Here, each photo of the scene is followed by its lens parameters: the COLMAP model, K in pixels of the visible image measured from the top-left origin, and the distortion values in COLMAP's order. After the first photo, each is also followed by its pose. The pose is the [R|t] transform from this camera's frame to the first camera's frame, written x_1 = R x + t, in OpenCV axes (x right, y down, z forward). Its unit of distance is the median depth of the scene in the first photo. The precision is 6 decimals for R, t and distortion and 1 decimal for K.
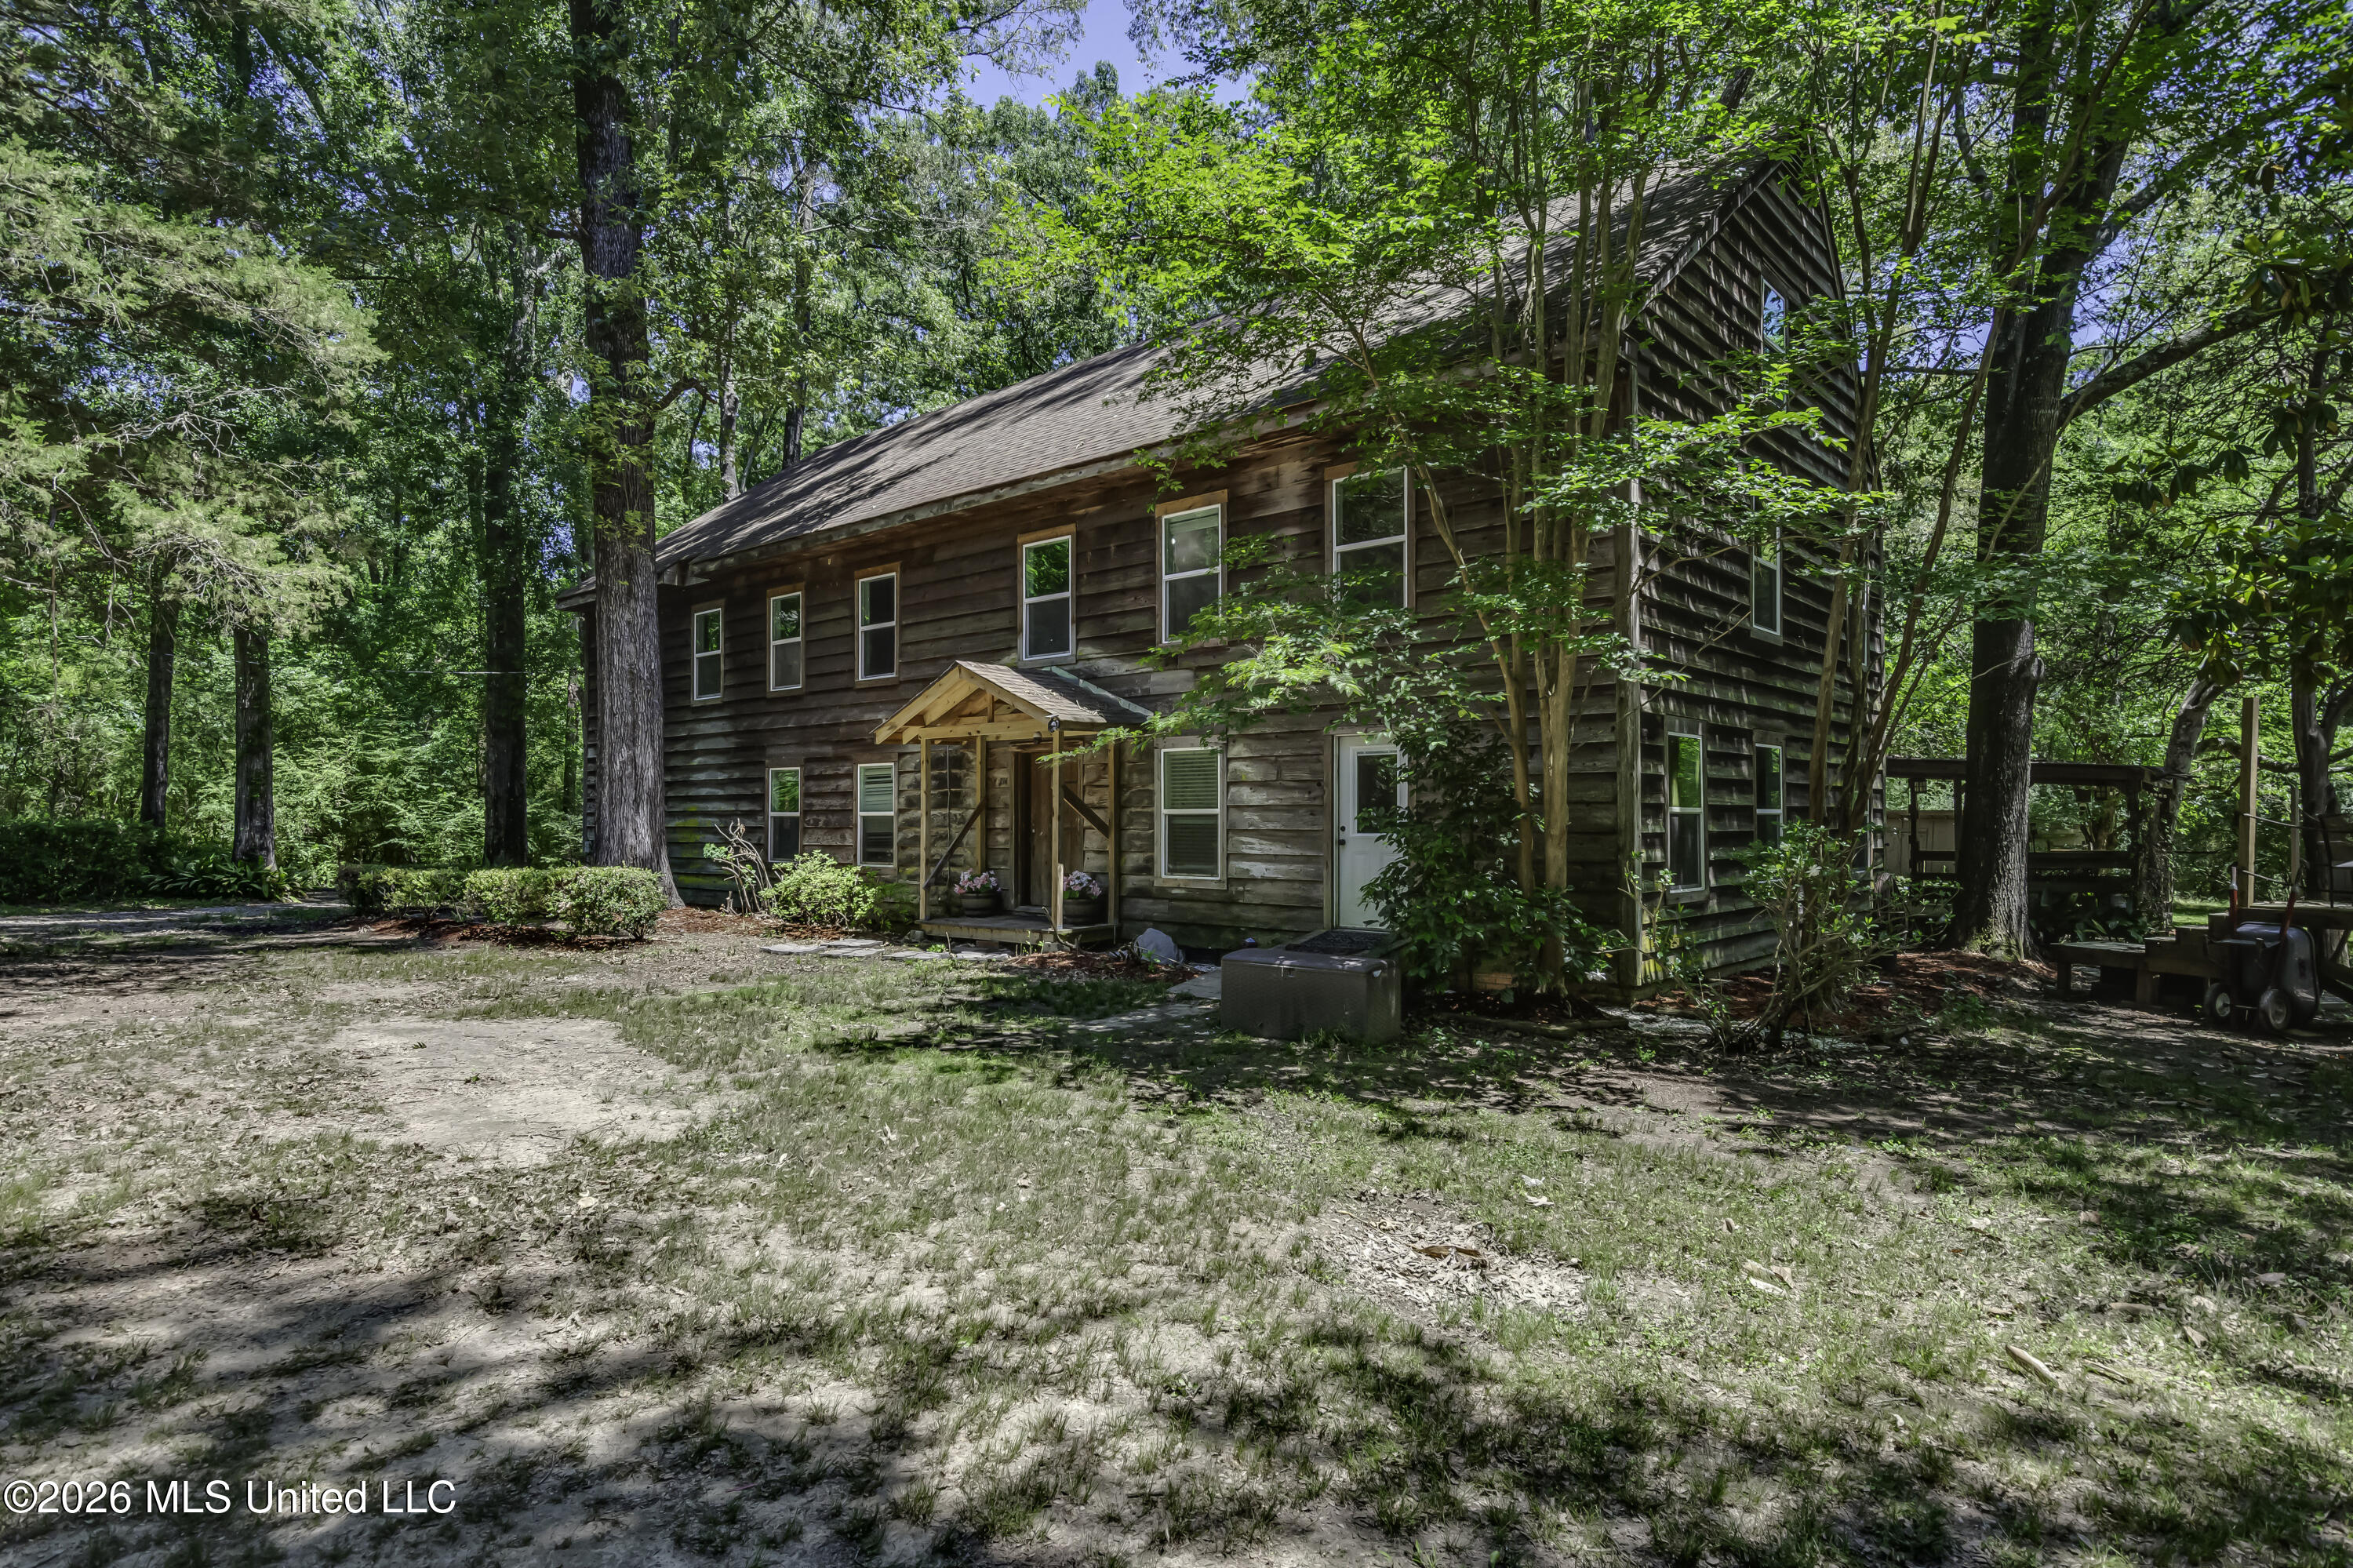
lens RADIAL K [[1303.7, 0, 1176.5], [0, 1303.7, 784.0], [0, 0, 1]] dist [0.001177, 0.000087]
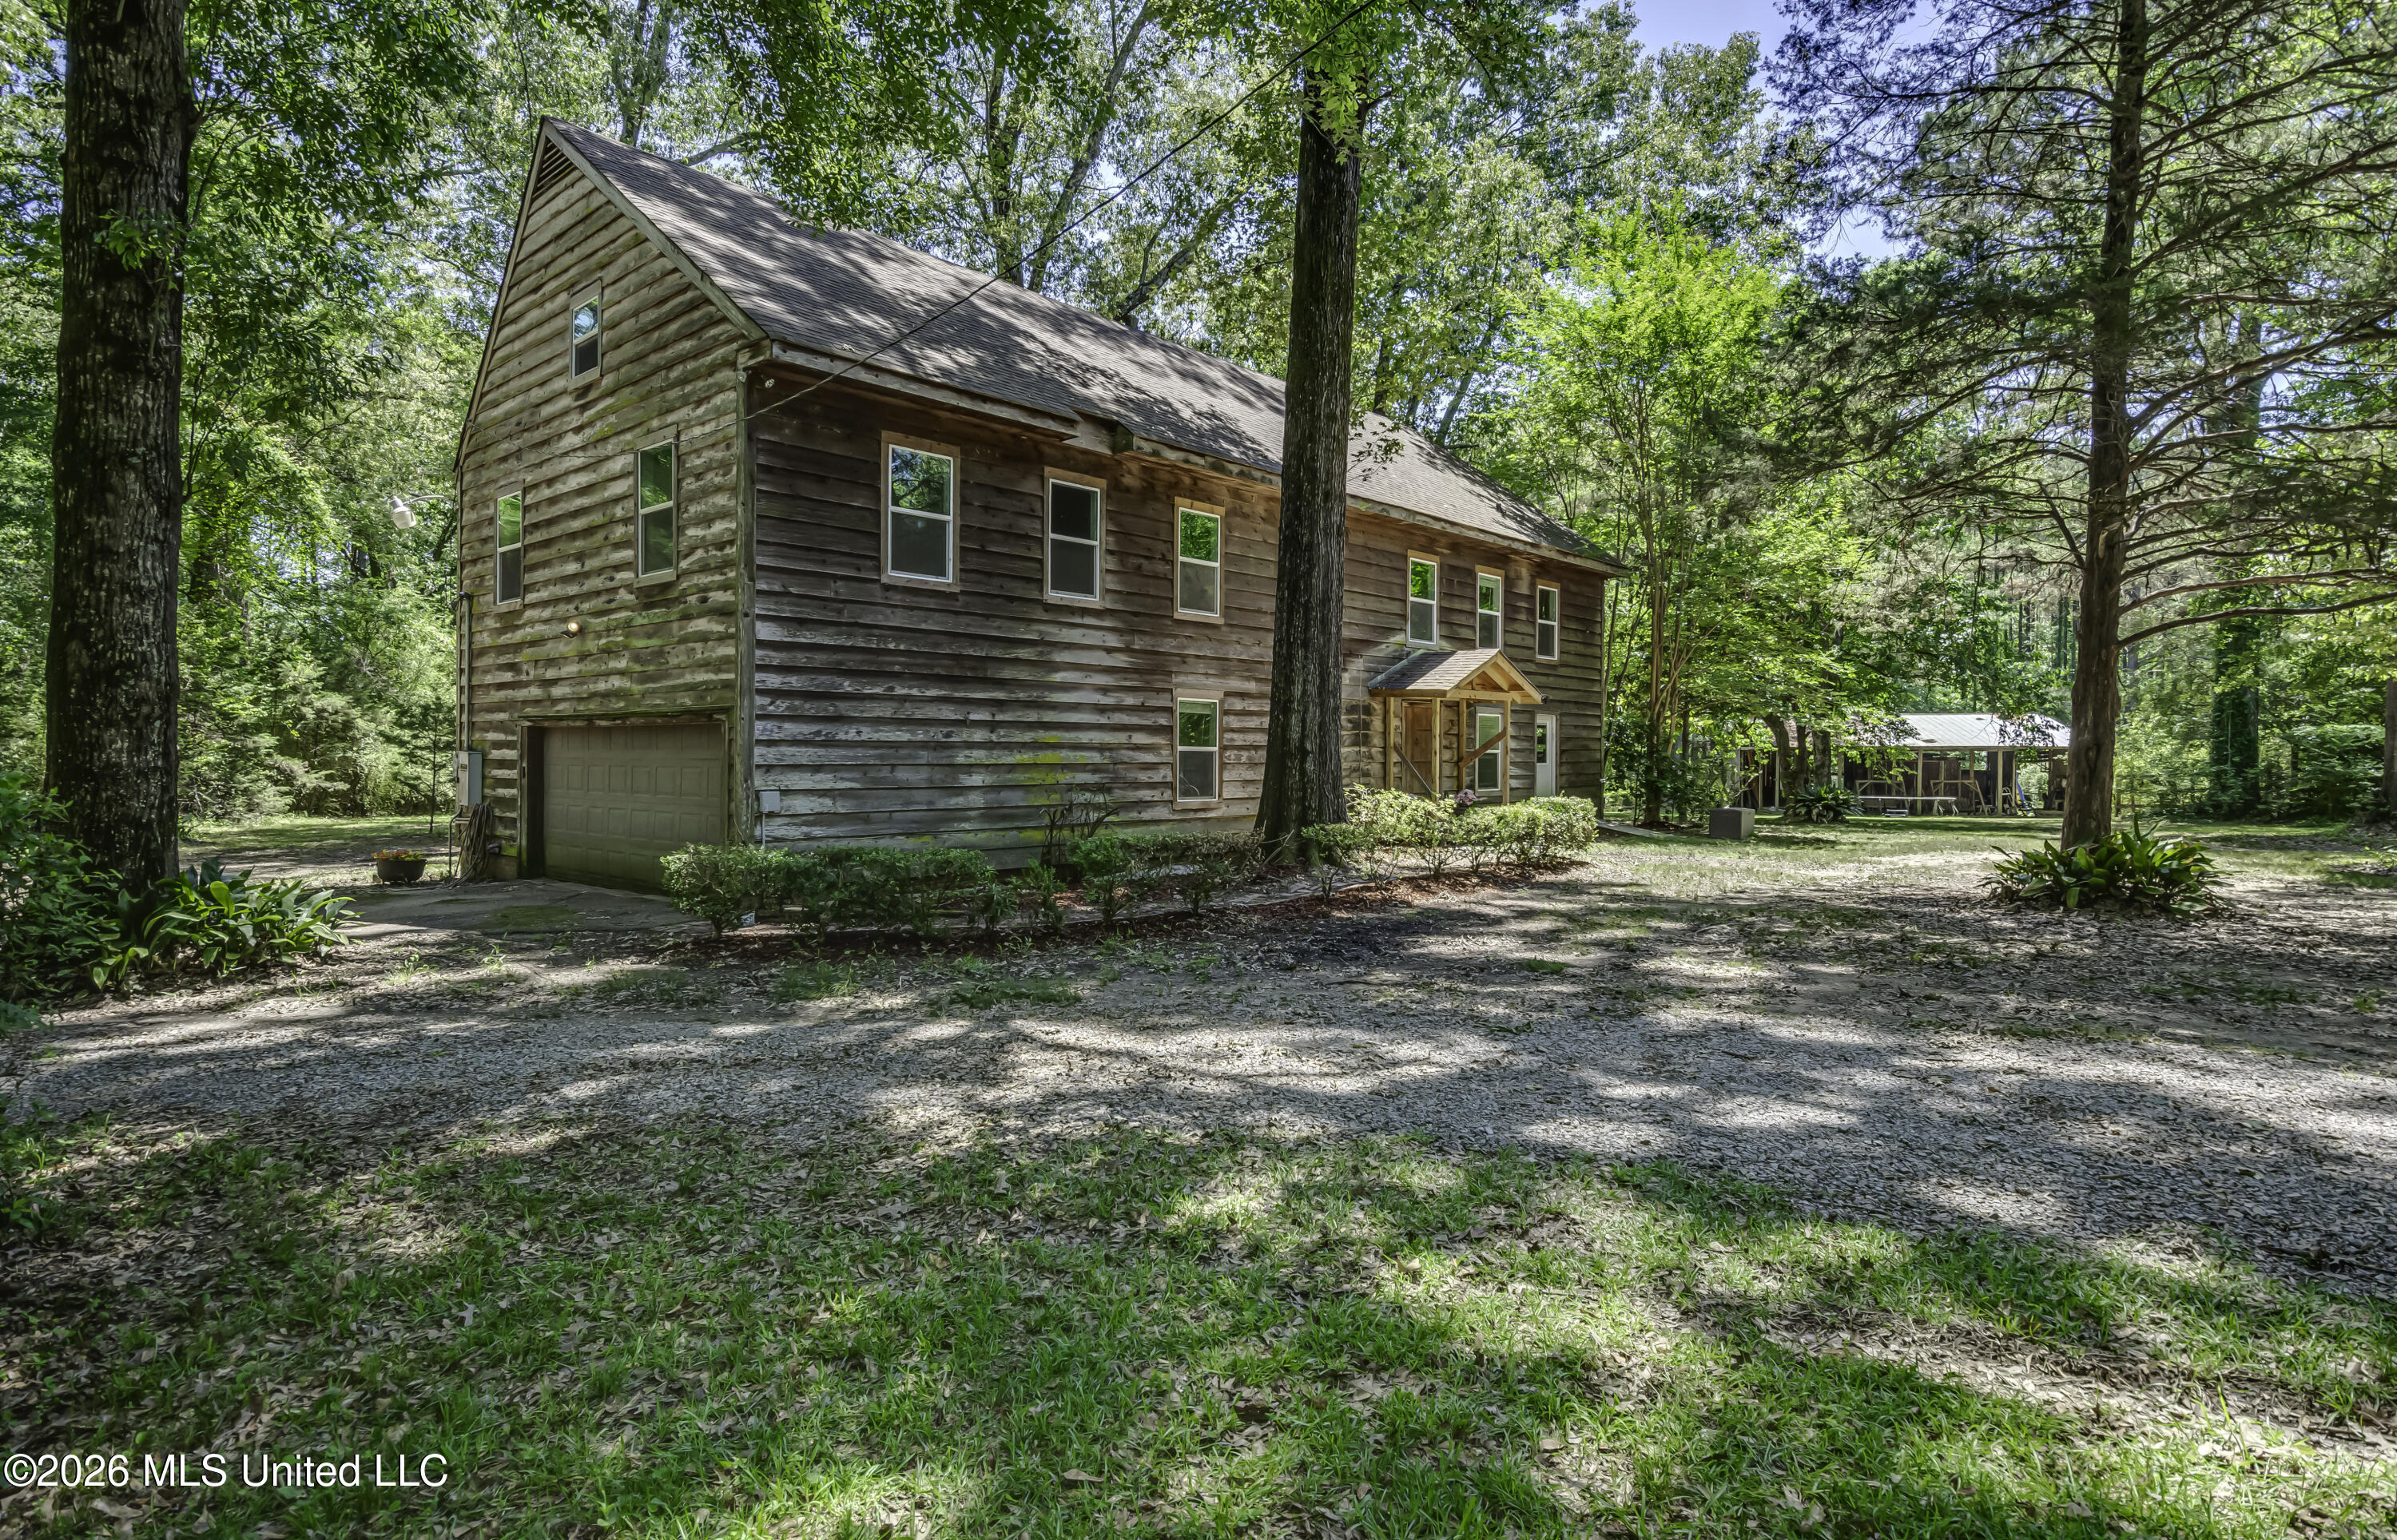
lens RADIAL K [[1316.9, 0, 1198.5], [0, 1316.9, 770.0], [0, 0, 1]] dist [0.001587, 0.000131]
pose [[0.012193, -0.003102, 0.999921, -1.529253], [-0.027725, 0.999610, 0.003439, 0.042996], [-0.999541, -0.027765, 0.012102, 1.216499]]
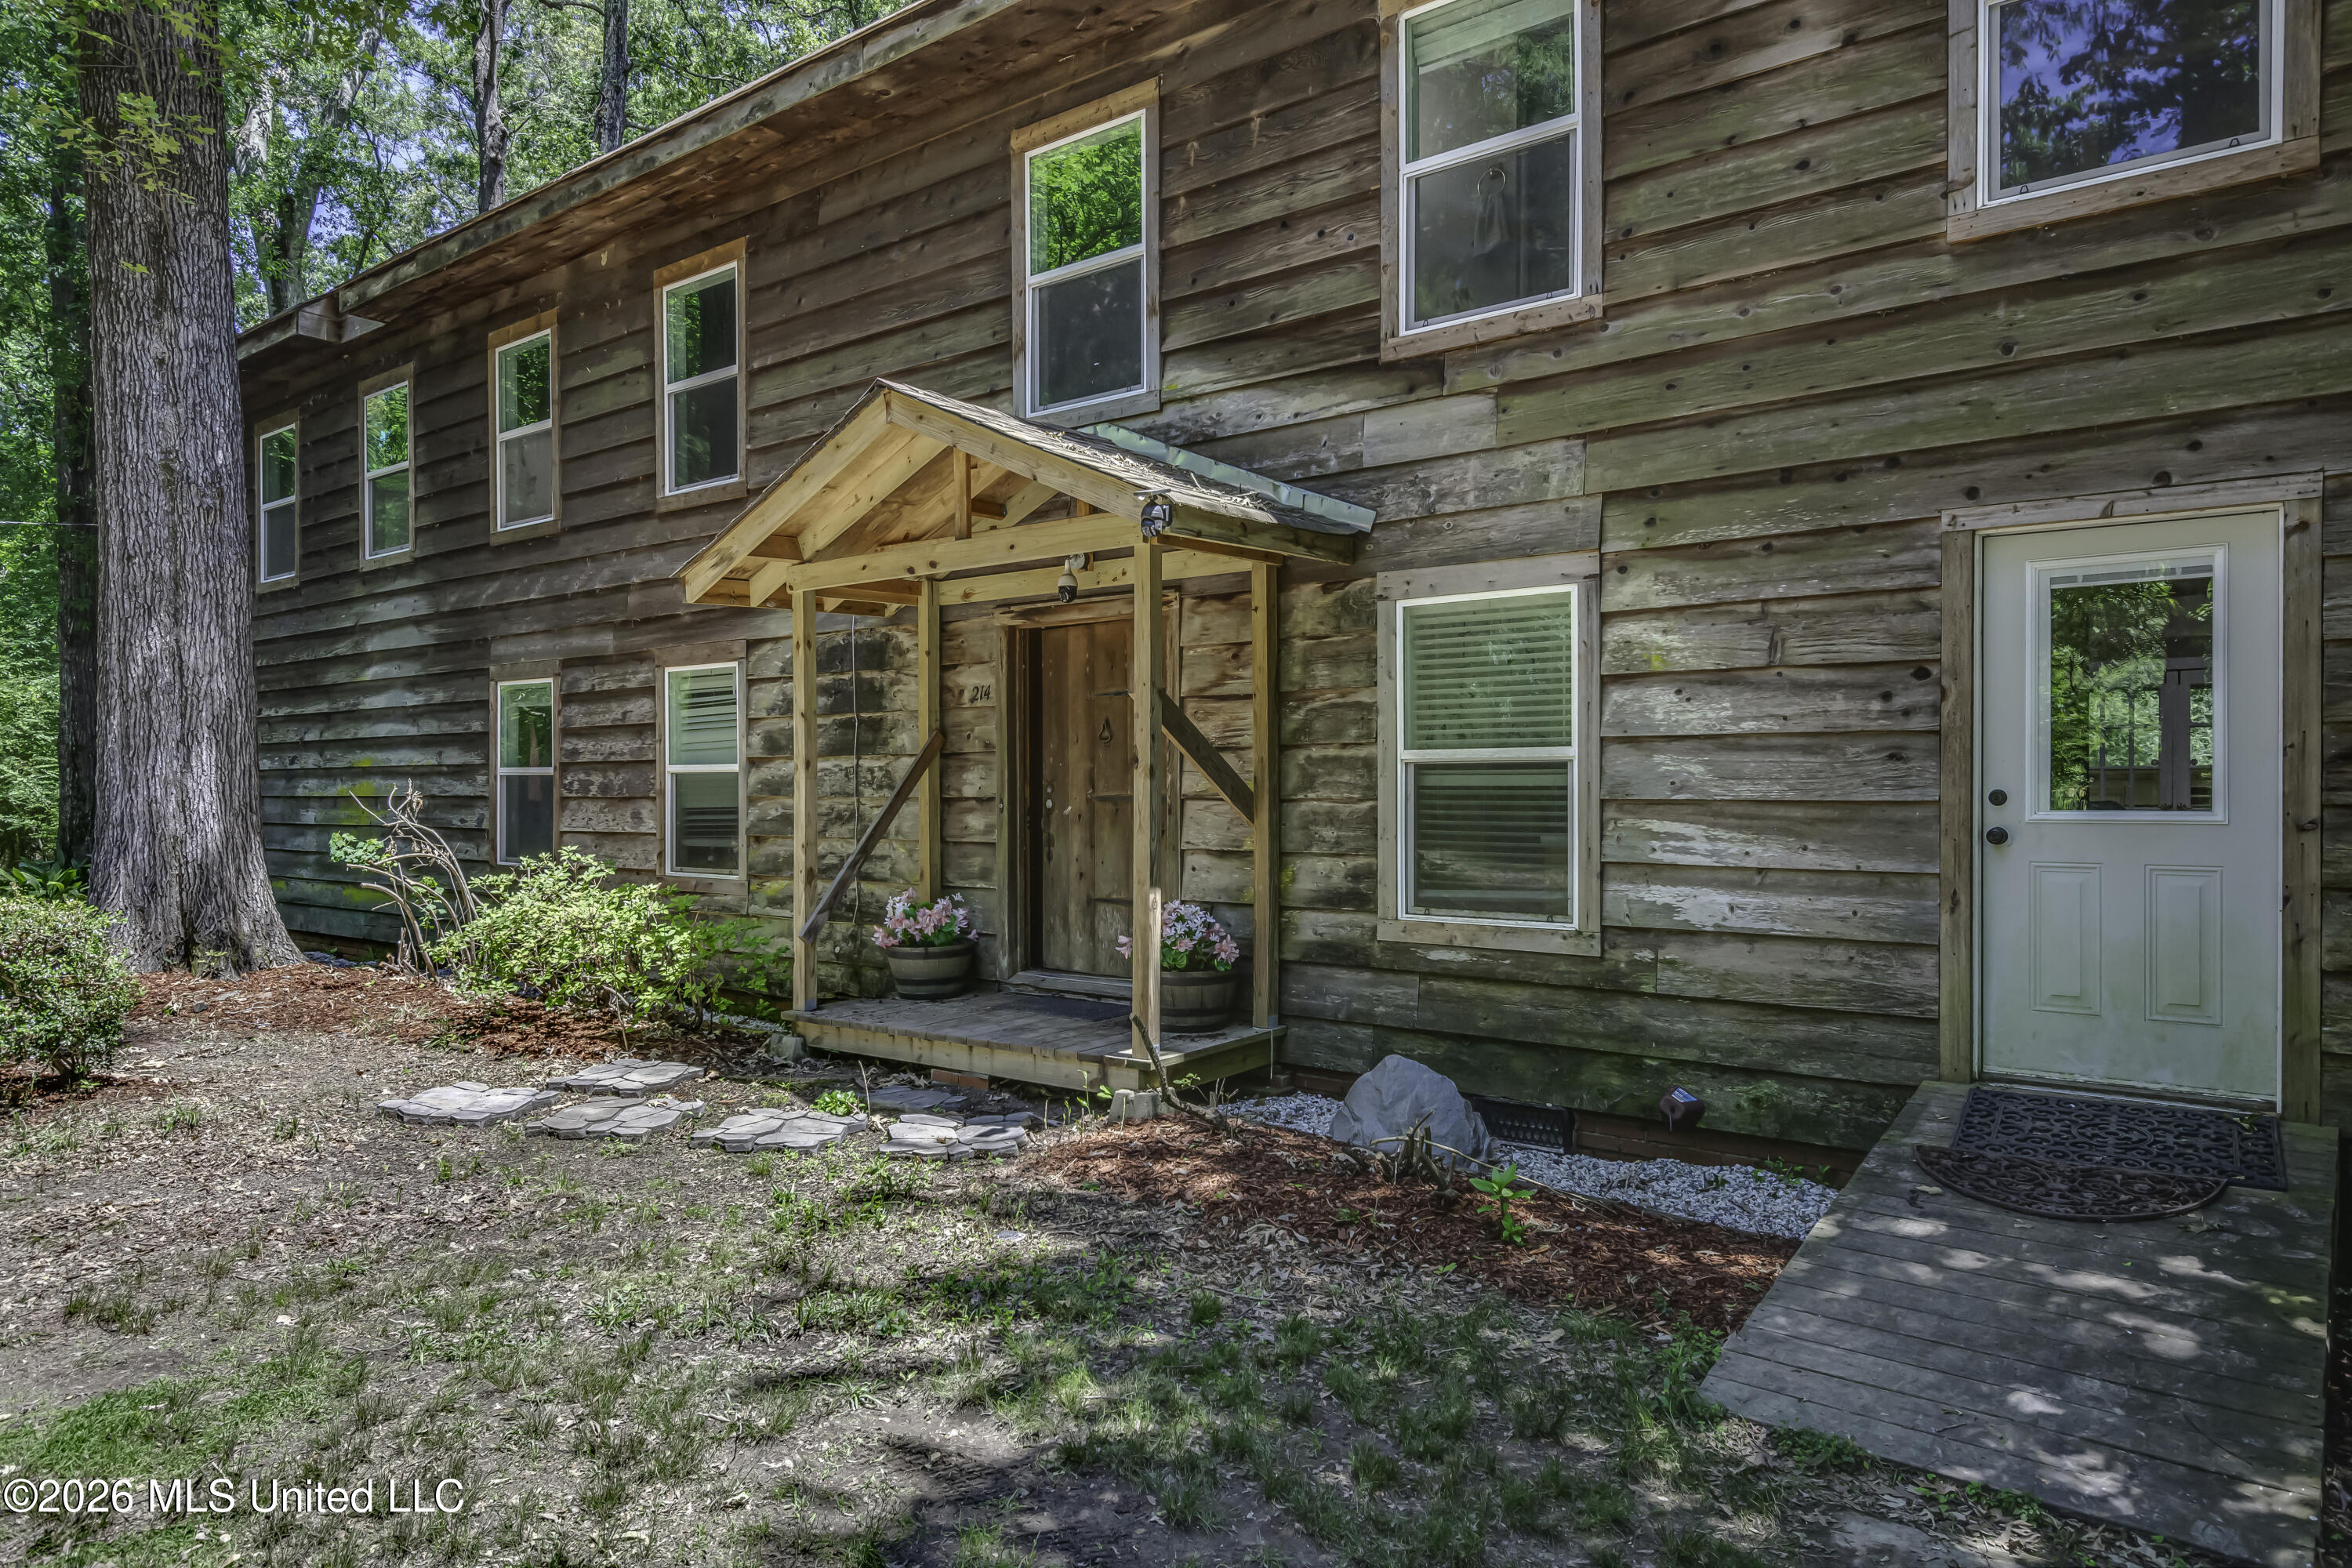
lens RADIAL K [[1498.8, 0, 1176.0], [0, 1498.8, 784.0], [0, 0, 1]] dist [0.020118, -0.000233]
pose [[0.998731, -0.002615, 0.050294, -0.093478], [0.001295, 0.999654, 0.026259, 0.016106], [-0.050345, -0.026161, 0.998389, 0.490724]]
